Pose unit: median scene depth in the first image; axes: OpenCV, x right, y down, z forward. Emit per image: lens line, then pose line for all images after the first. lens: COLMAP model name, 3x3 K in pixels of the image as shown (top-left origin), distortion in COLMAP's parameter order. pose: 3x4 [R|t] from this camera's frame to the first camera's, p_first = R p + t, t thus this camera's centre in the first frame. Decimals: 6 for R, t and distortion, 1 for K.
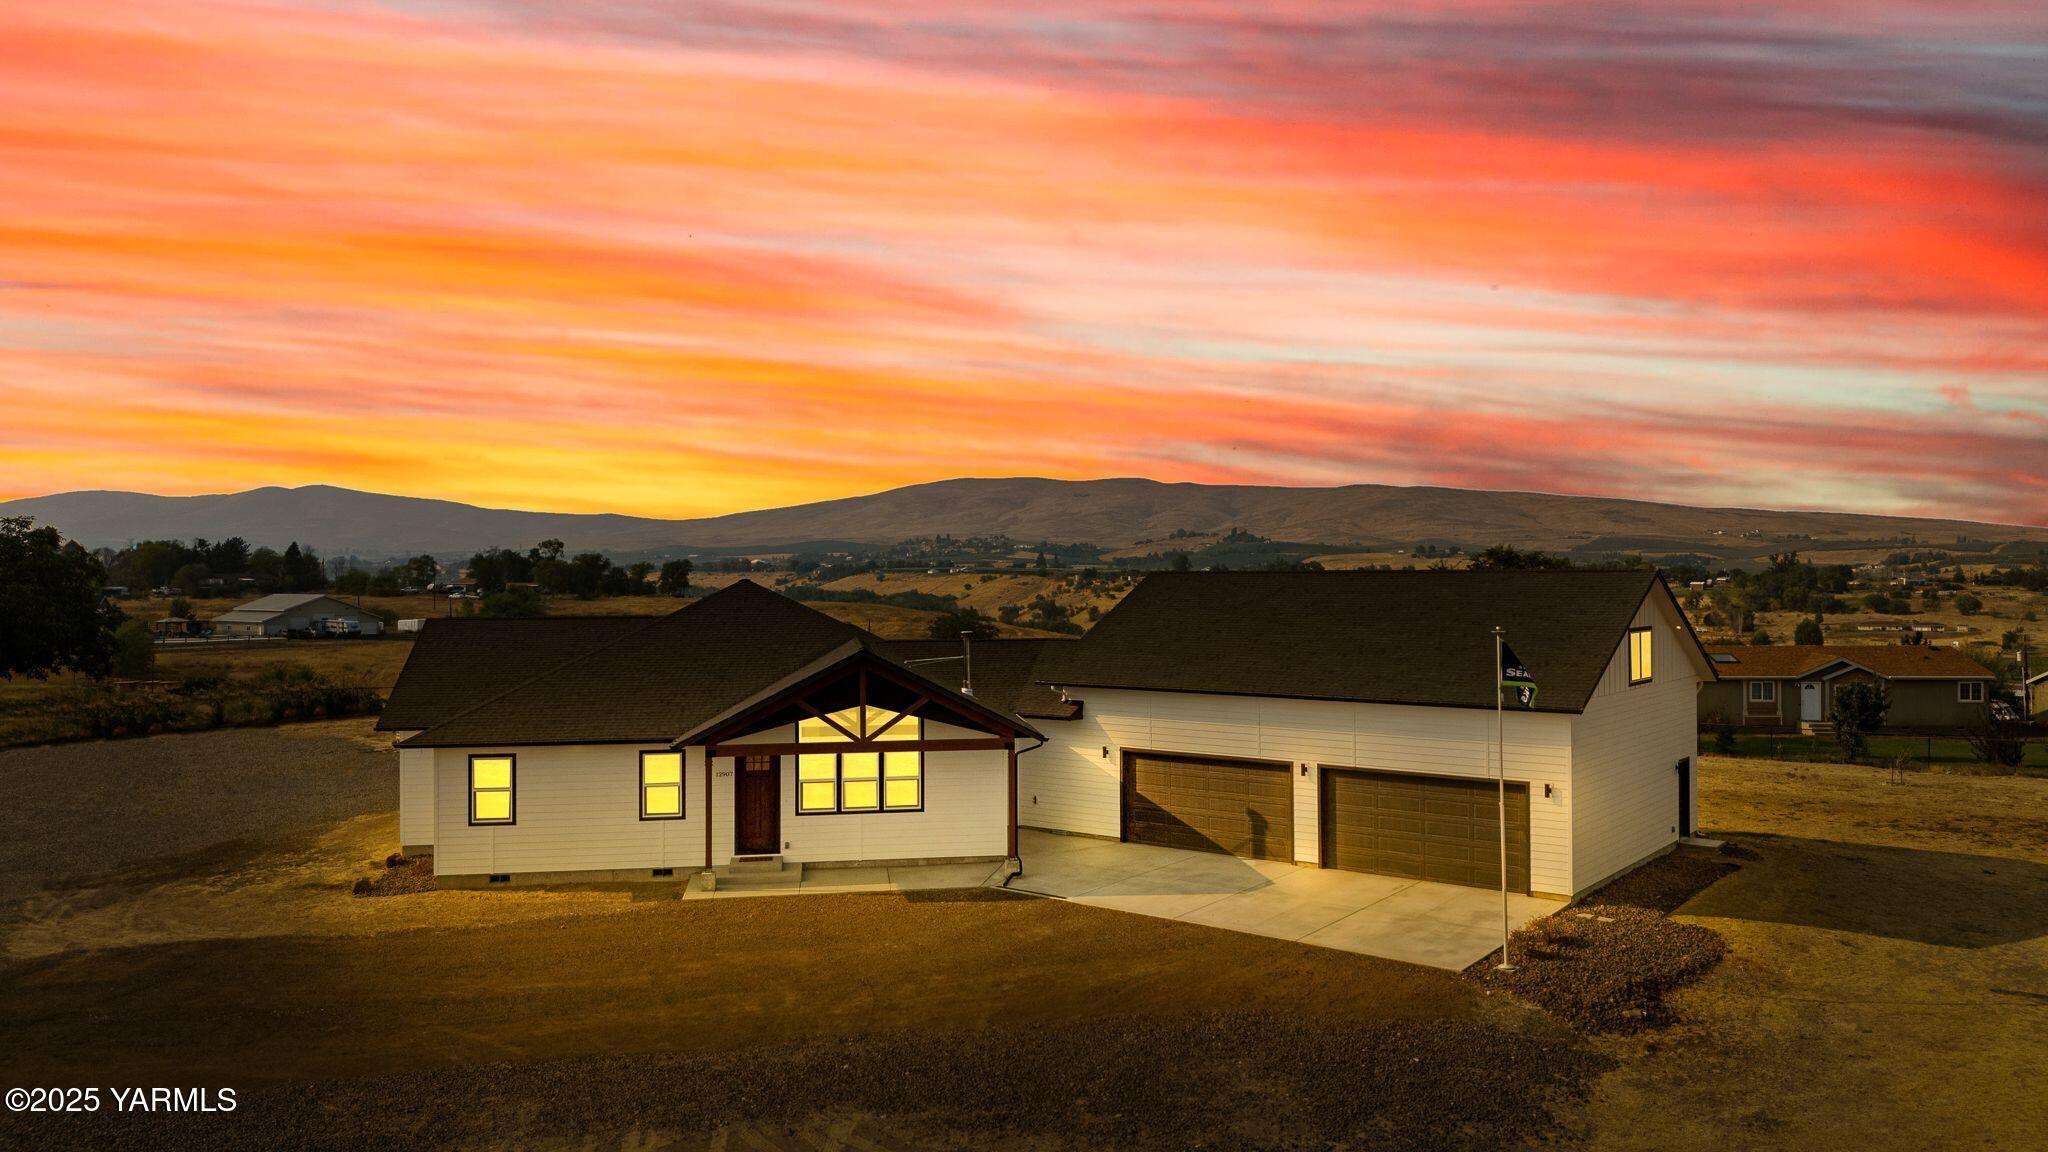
lens RADIAL K [[1449.0, 0, 1024.0], [0, 1449.0, 576.0], [0, 0, 1]] dist [-0.002477, -0.005281]
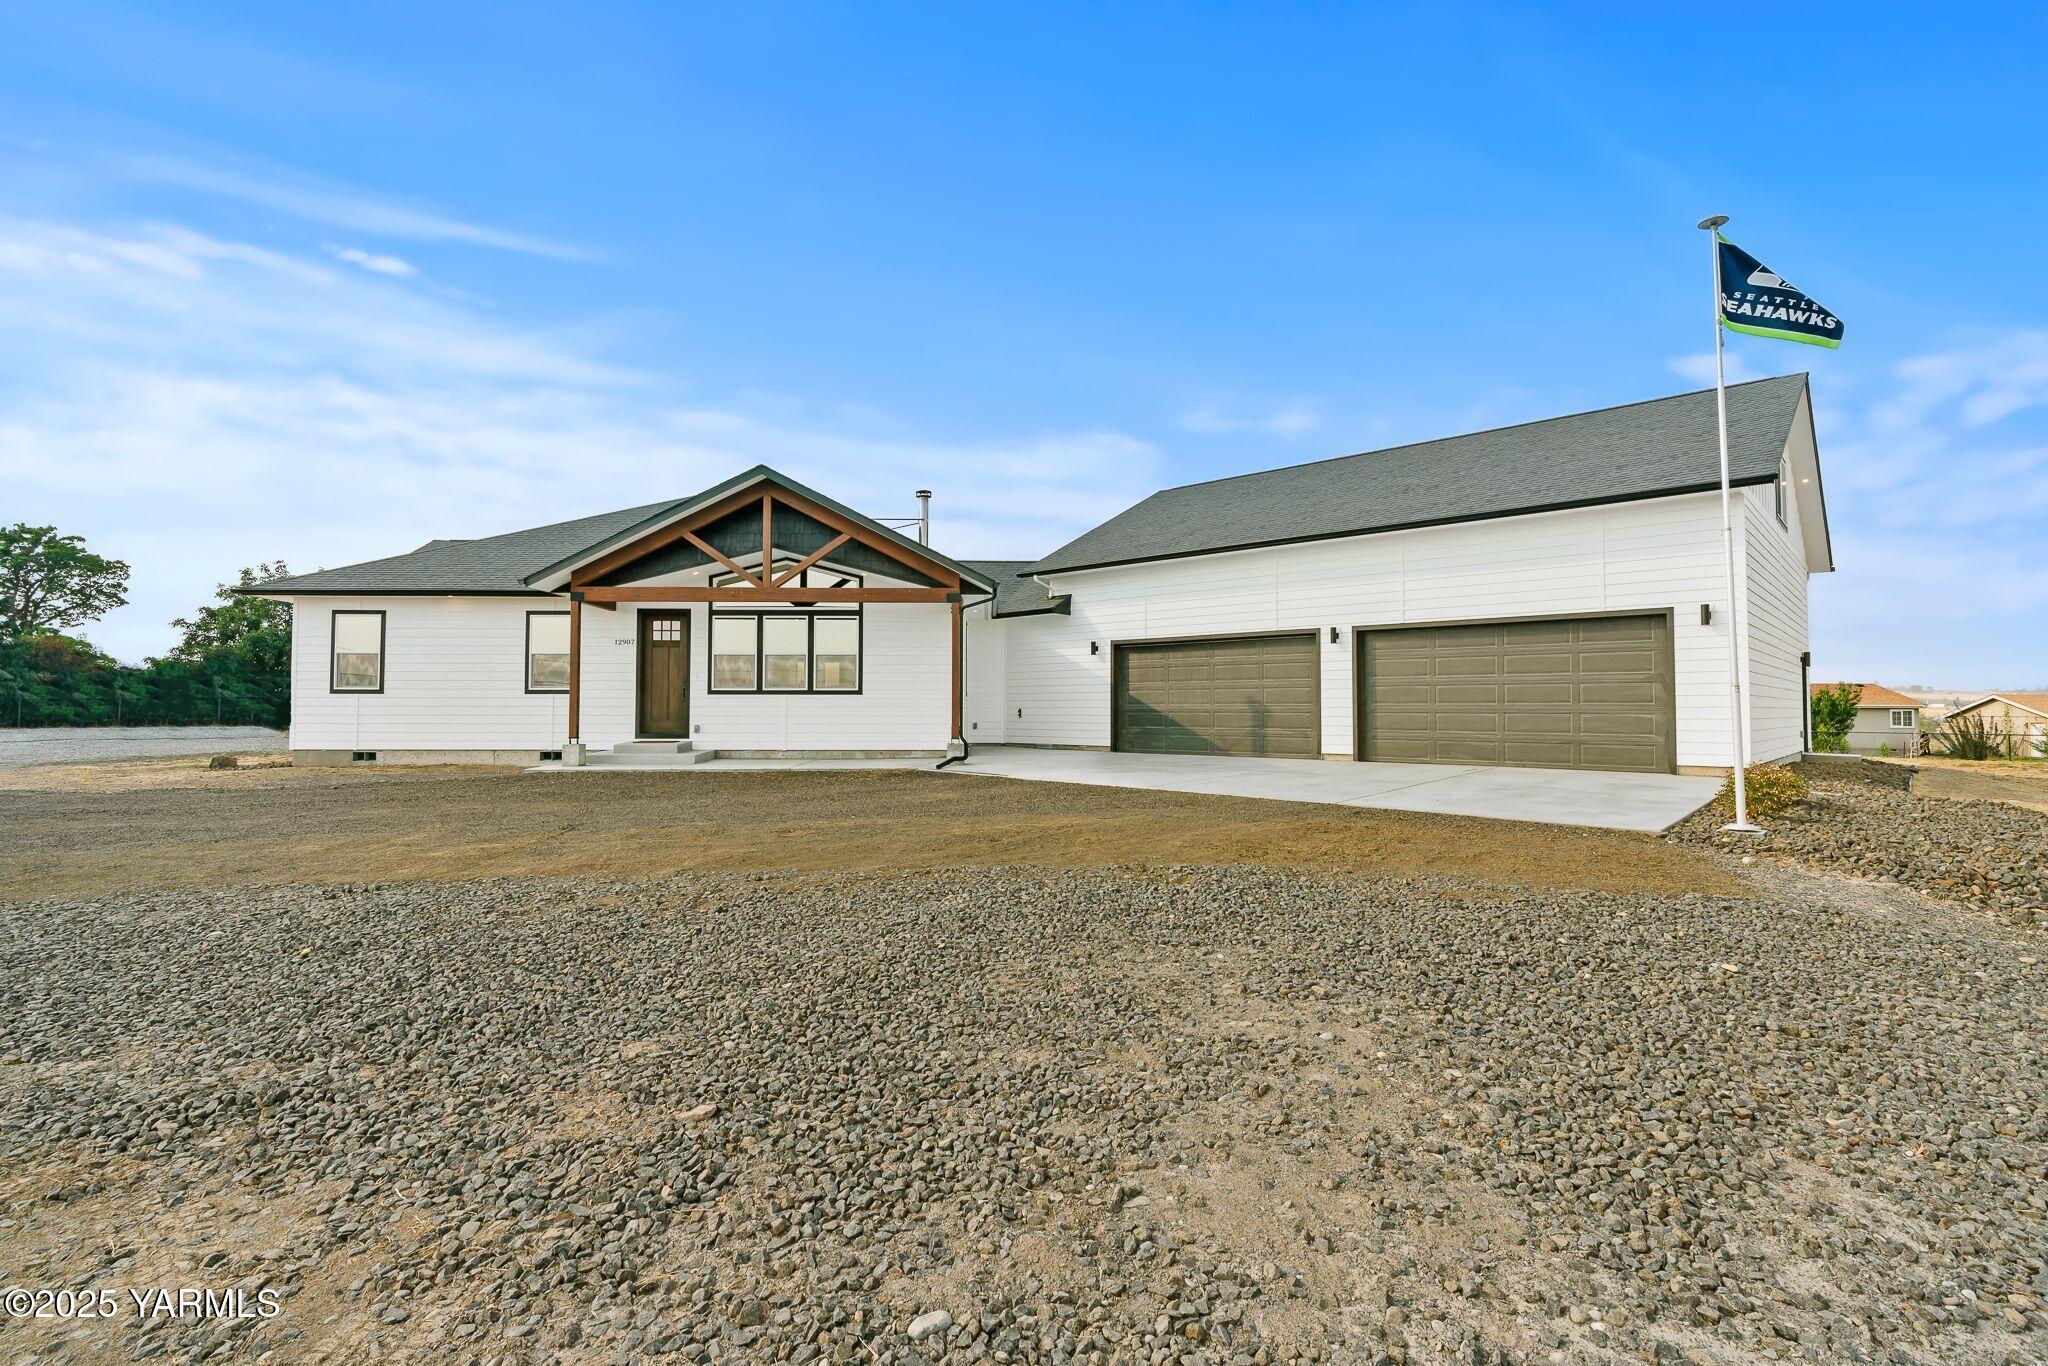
lens RADIAL K [[962.5, 0, 1024.0], [0, 962.5, 683.0], [0, 0, 1]] dist [-0.042332, 0.000572]
pose [[0.995462, 0.006729, -0.094921, 0.075603], [-0.008572, 0.999782, -0.019020, 0.167908], [0.094772, 0.019748, 0.995303, 0.467609]]
